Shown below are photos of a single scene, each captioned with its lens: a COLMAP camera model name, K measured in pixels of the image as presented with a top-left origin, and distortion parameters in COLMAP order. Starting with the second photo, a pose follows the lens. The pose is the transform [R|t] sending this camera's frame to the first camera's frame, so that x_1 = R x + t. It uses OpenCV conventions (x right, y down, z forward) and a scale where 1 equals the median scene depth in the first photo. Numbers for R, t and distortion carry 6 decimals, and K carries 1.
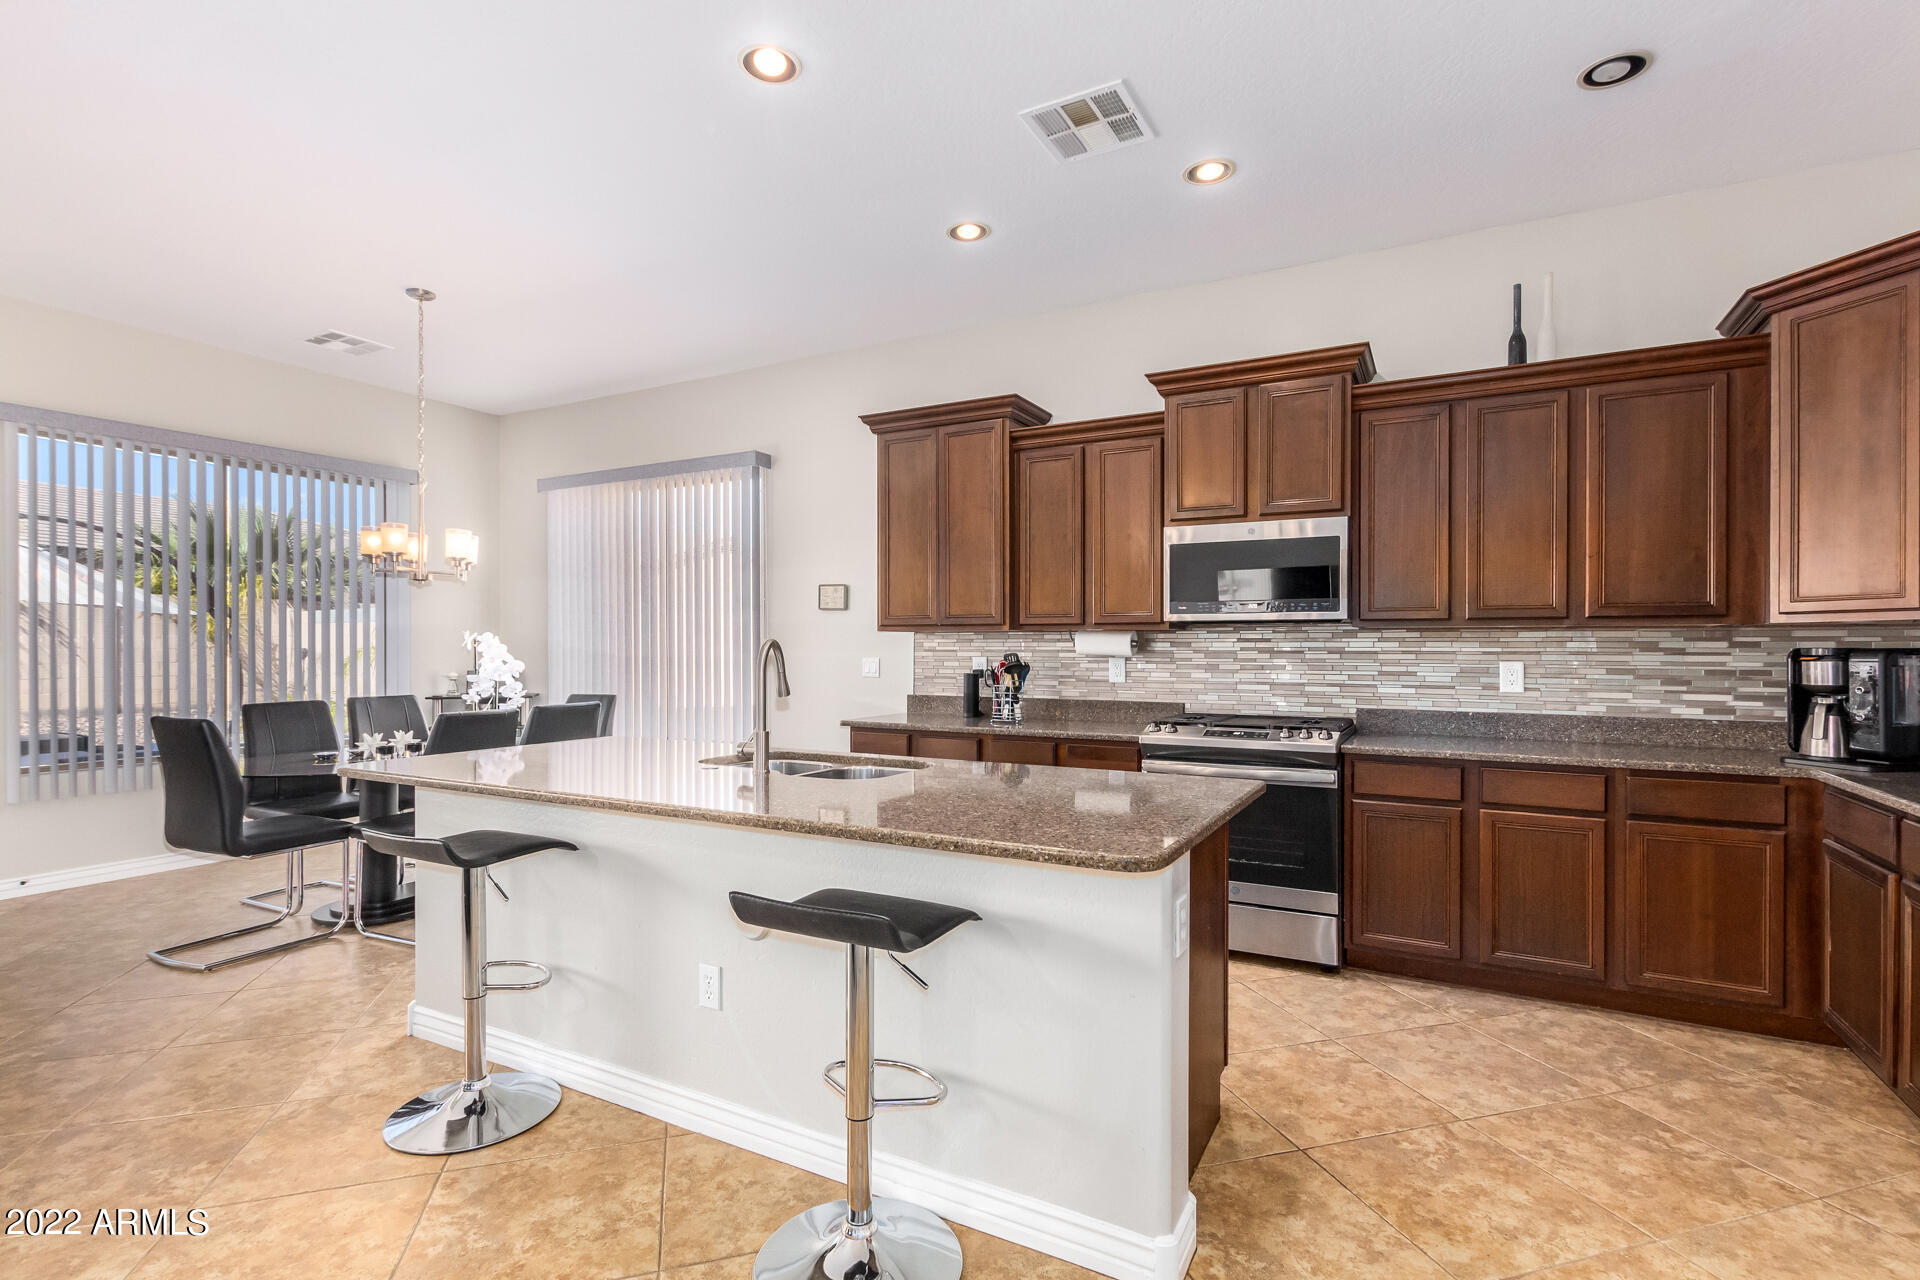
lens RADIAL K [[882.5, 0, 977.8], [0, 882.5, 641.4], [0, 0, 1]] dist [0.008879, -0.005934]
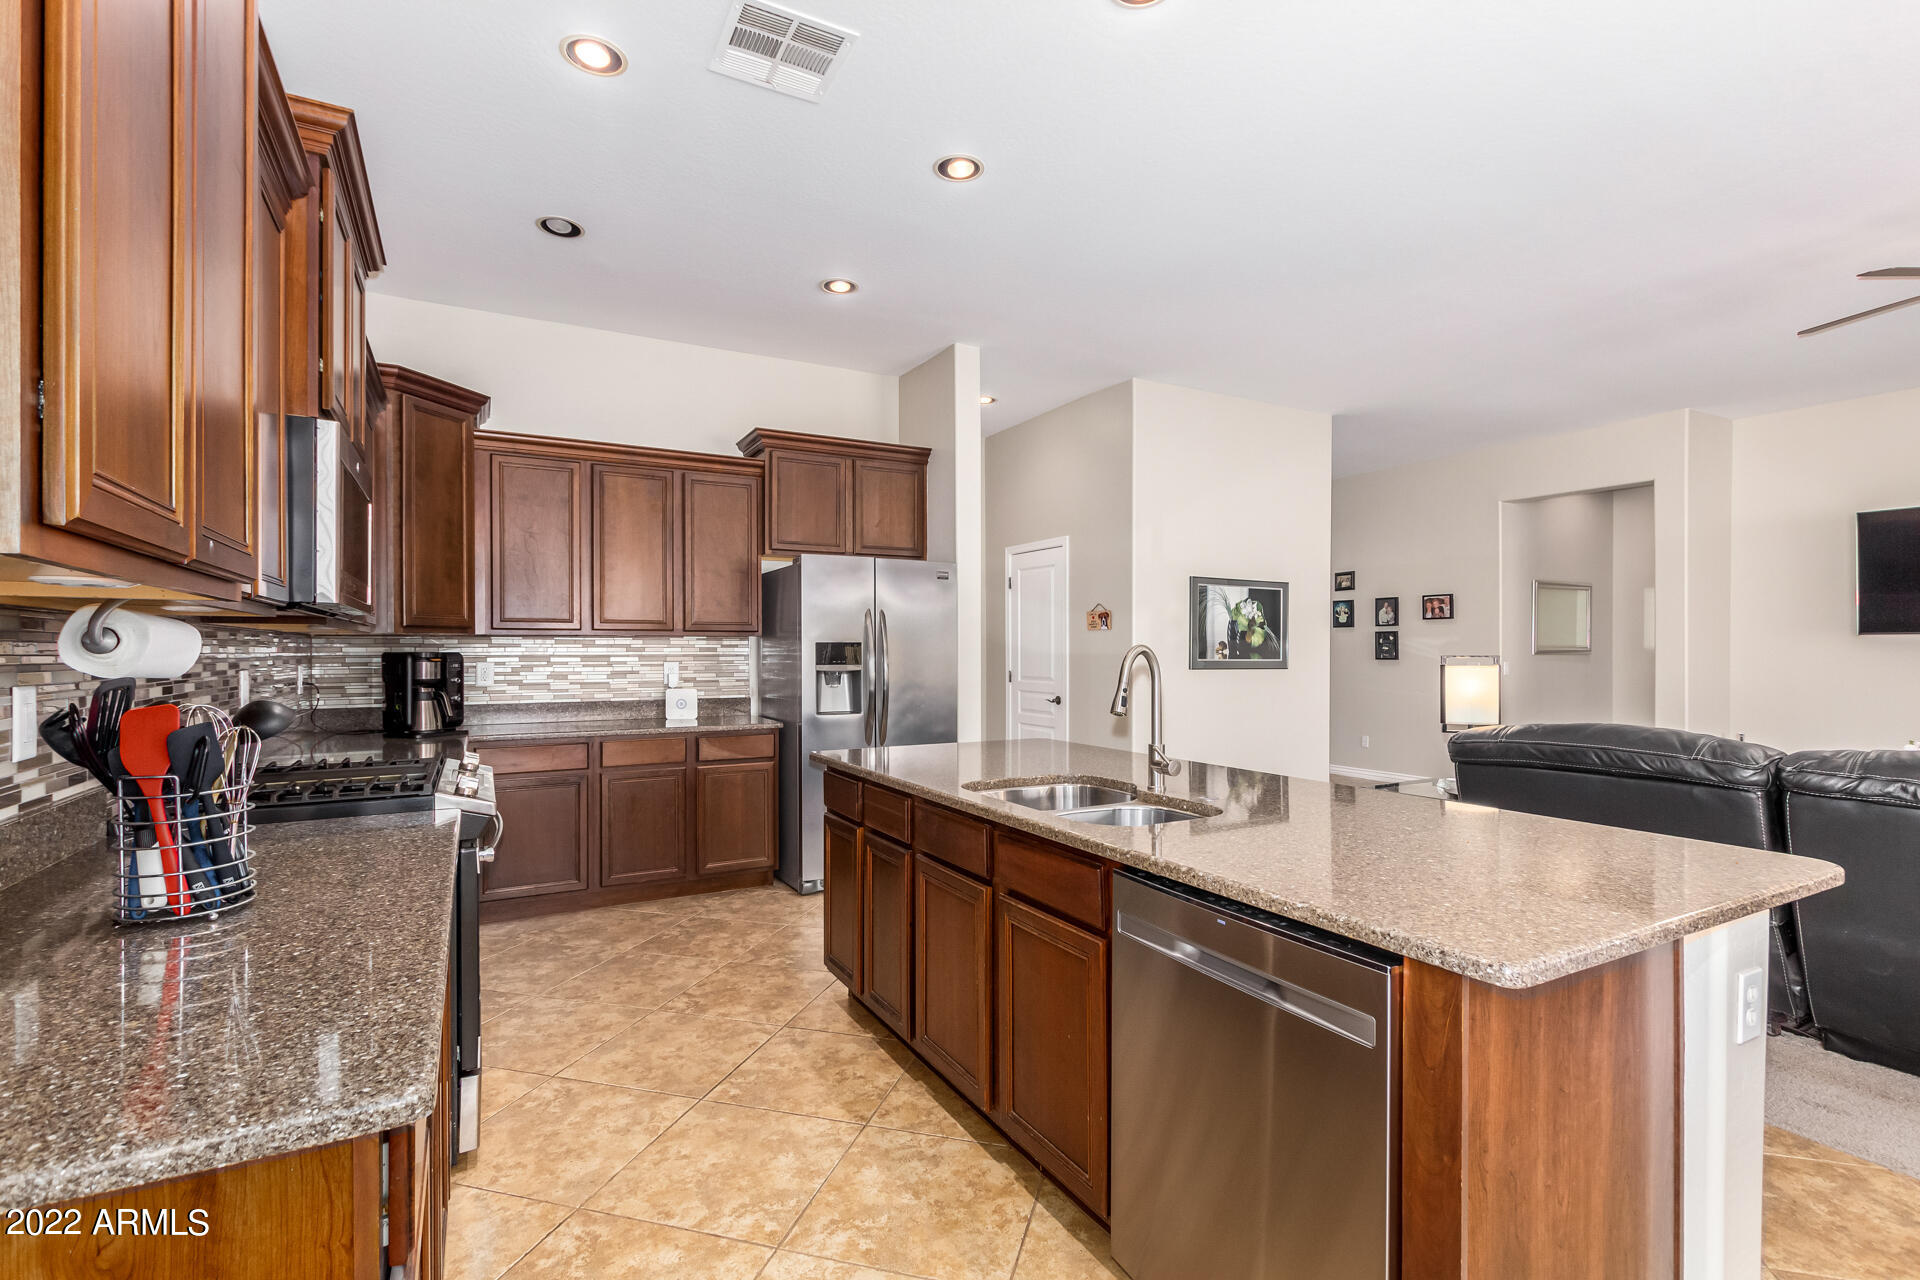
lens RADIAL K [[882.5, 0, 971.8], [0, 882.5, 639.8], [0, 0, 1]] dist [0.008879, -0.005934]
pose [[-0.823328, 0.008296, 0.567505, -0.618496], [0.008247, 0.999962, -0.002653, -0.001174], [-0.567505, 0.002496, -0.823366, 1.904703]]
